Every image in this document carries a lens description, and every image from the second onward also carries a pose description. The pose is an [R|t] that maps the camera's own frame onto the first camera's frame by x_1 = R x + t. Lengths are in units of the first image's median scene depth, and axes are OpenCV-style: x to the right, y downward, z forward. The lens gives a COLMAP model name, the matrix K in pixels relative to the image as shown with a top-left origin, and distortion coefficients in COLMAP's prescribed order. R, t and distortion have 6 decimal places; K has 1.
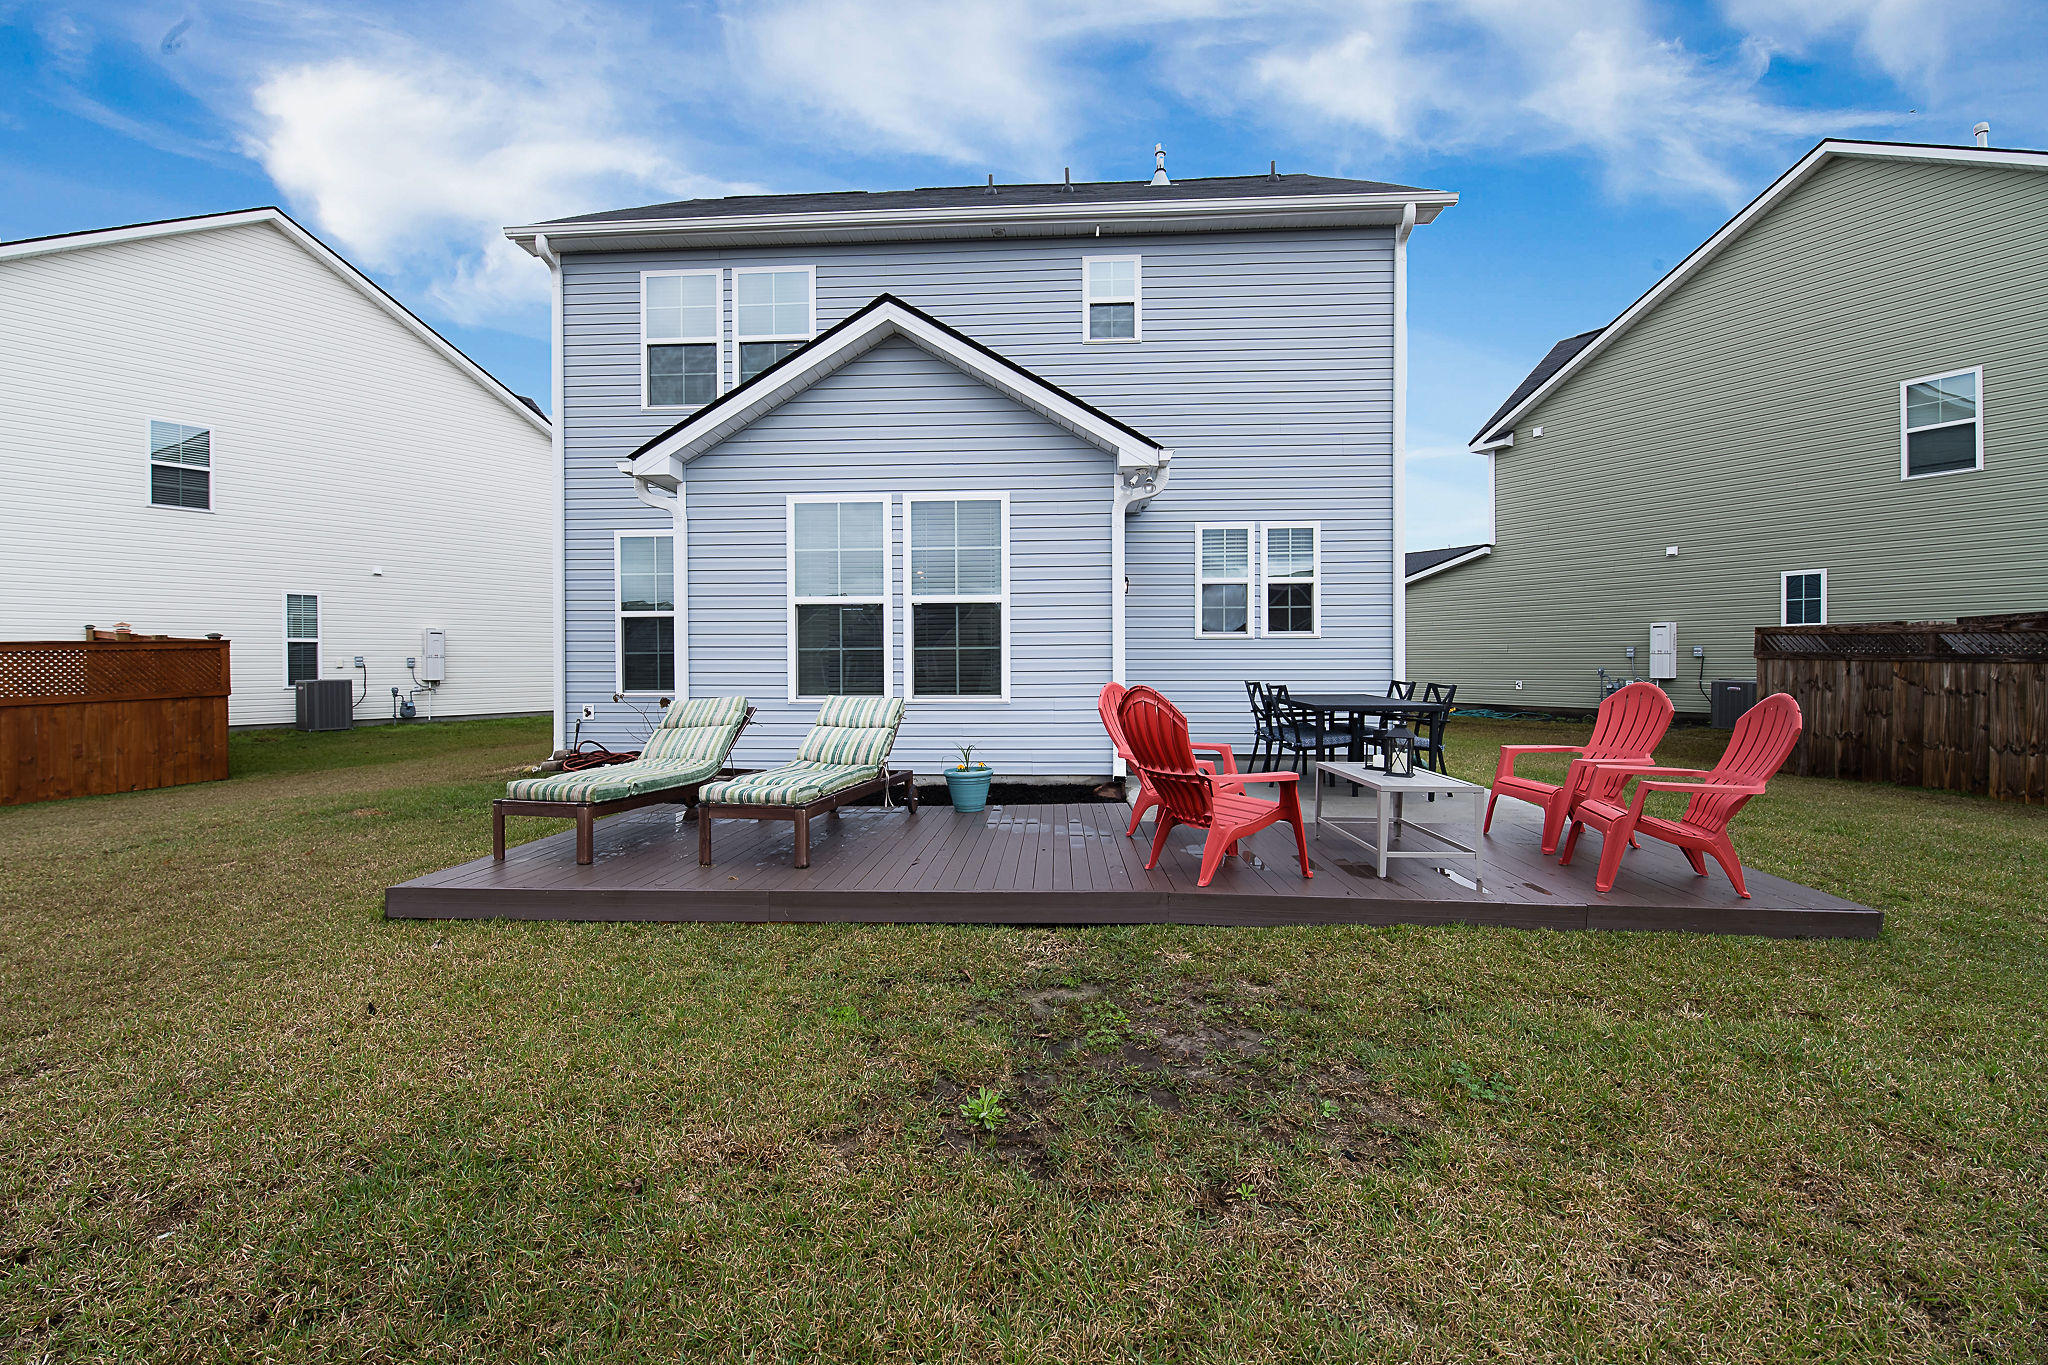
lens RADIAL K [[887.9, 0, 1039.2], [0, 887.9, 667.6], [0, 0, 1]] dist [-0.012649, -0.000501]
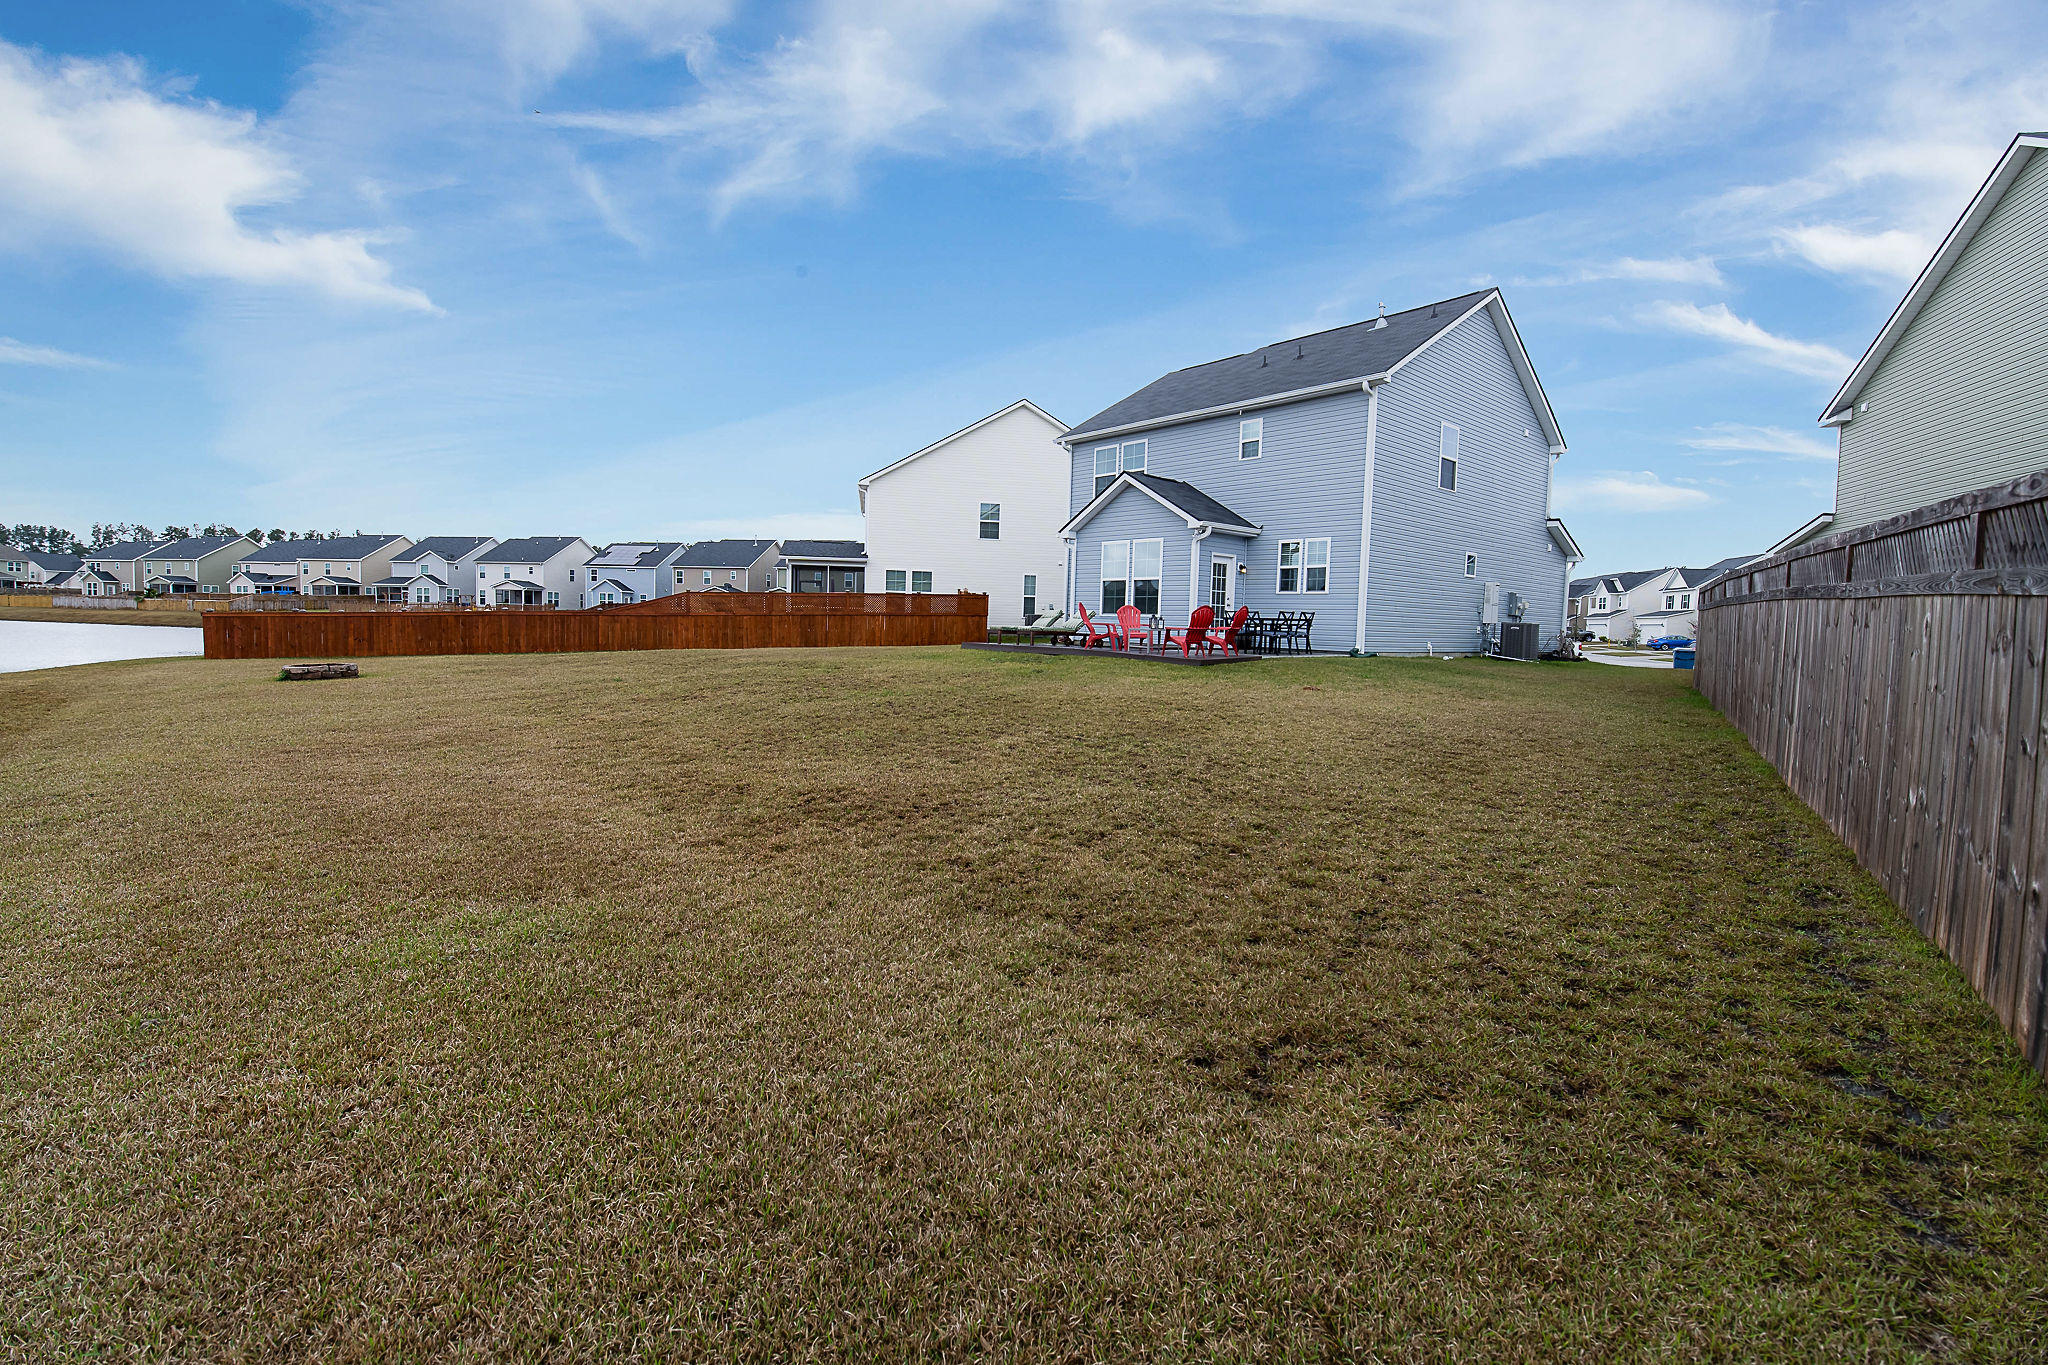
lens RADIAL K [[895.9, 0, 1015.1], [0, 895.9, 646.0], [0, 0, 1]] dist [-0.013814, 0.000062]
pose [[0.687120, 0.043809, -0.725222, 1.207983], [-0.036023, 0.999007, 0.026217, 0.055490], [0.725650, 0.008110, 0.688016, -0.875711]]
